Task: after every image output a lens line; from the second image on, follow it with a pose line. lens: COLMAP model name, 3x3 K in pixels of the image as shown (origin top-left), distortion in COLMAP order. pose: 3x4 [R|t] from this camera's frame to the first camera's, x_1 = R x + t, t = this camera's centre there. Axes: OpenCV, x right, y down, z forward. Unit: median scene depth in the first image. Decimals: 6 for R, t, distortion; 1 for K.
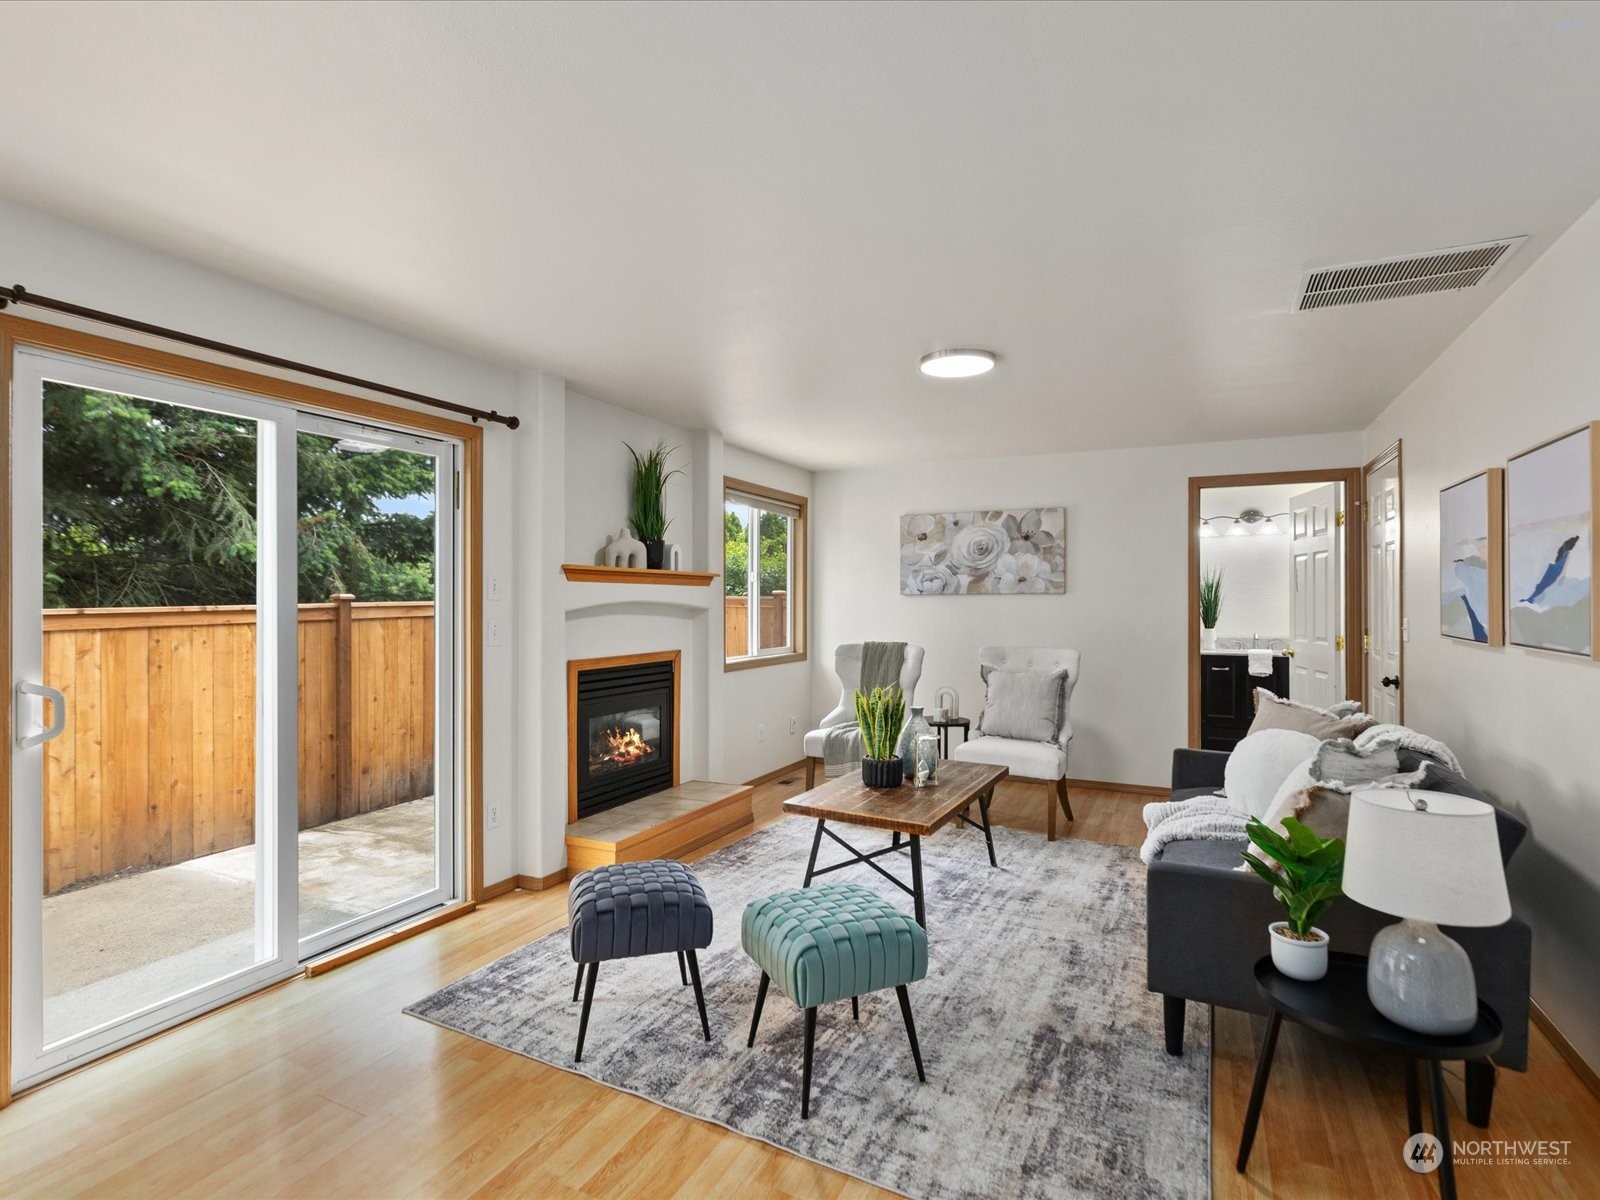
lens RADIAL K [[821.9, 0, 800.0], [0, 821.9, 600.0], [0, 0, 1]] dist [0.000287, 0.000618]
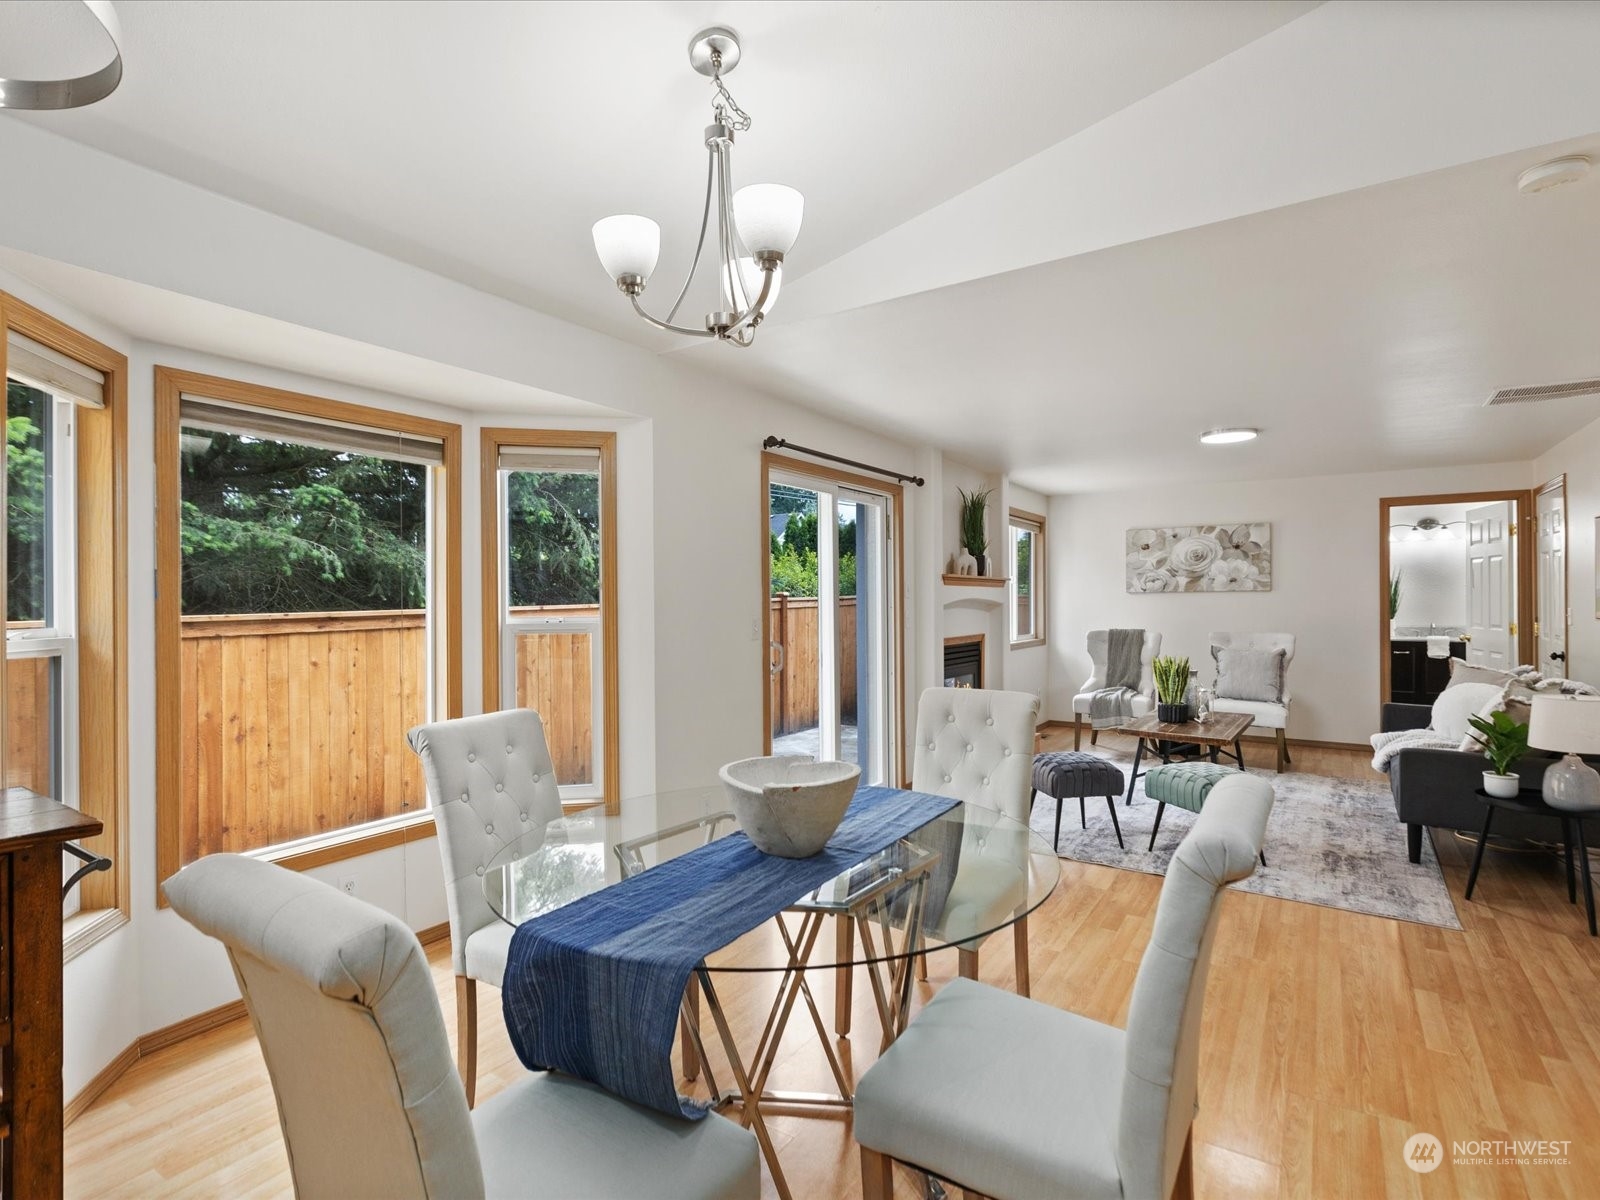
lens RADIAL K [[818.0, 0, 801.2], [0, 818.0, 601.6], [0, 0, 1]] dist [0.017533, -0.010450]
pose [[0.992625, -0.004911, -0.121123, -0.291178], [0.005216, 0.999984, 0.002203, 0.002333], [0.121110, -0.002818, 0.992635, -0.410702]]
